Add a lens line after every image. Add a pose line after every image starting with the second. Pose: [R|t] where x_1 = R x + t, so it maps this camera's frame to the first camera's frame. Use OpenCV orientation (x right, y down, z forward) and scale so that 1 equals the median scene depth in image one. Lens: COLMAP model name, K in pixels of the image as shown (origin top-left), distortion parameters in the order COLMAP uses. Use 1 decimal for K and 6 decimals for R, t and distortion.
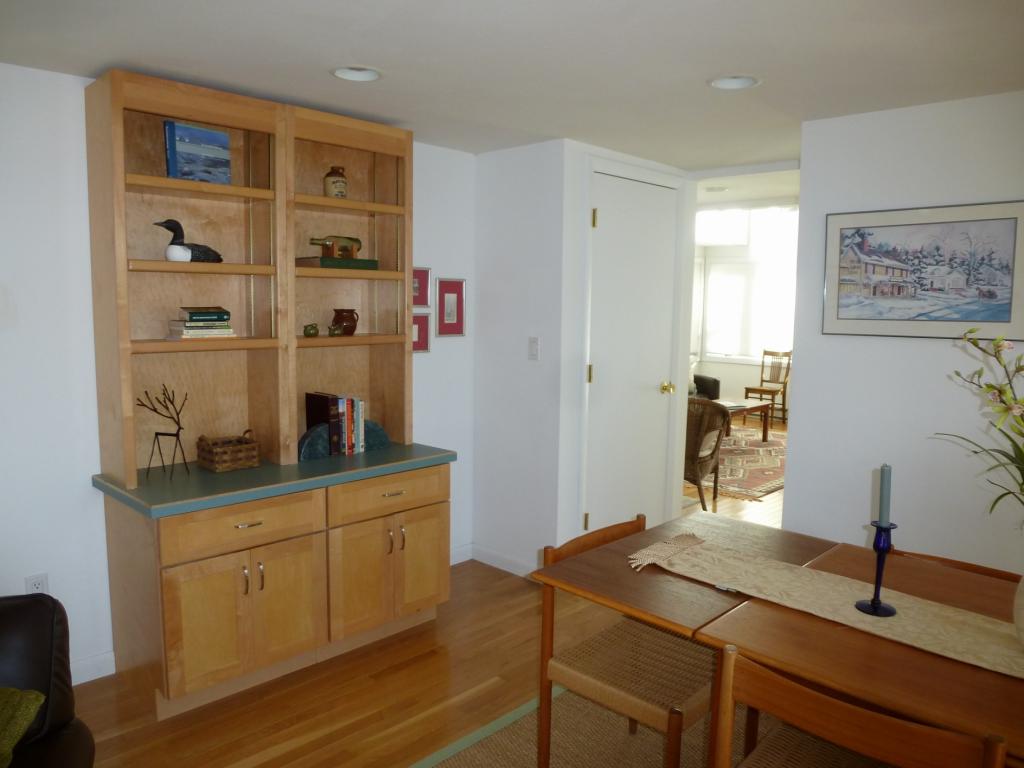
lens RADIAL K [[750.2, 0, 512.6], [0, 750.2, 382.8], [0, 0, 1]] dist [-0.002074, -0.005750]
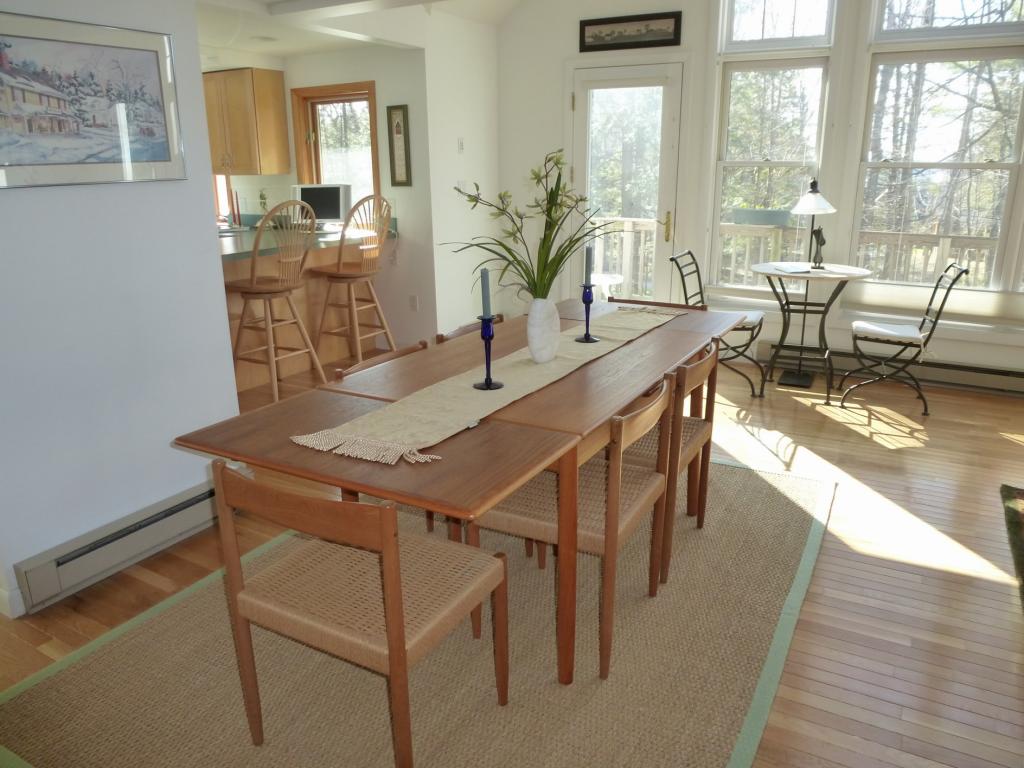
lens RADIAL K [[750.2, 0, 513.0], [0, 750.2, 382.9], [0, 0, 1]] dist [-0.002074, -0.005750]
pose [[-0.256527, -0.294699, 0.920514, -0.444960], [0.111136, 0.937073, 0.330972, -0.077634], [-0.960126, 0.187205, -0.207633, 0.764587]]
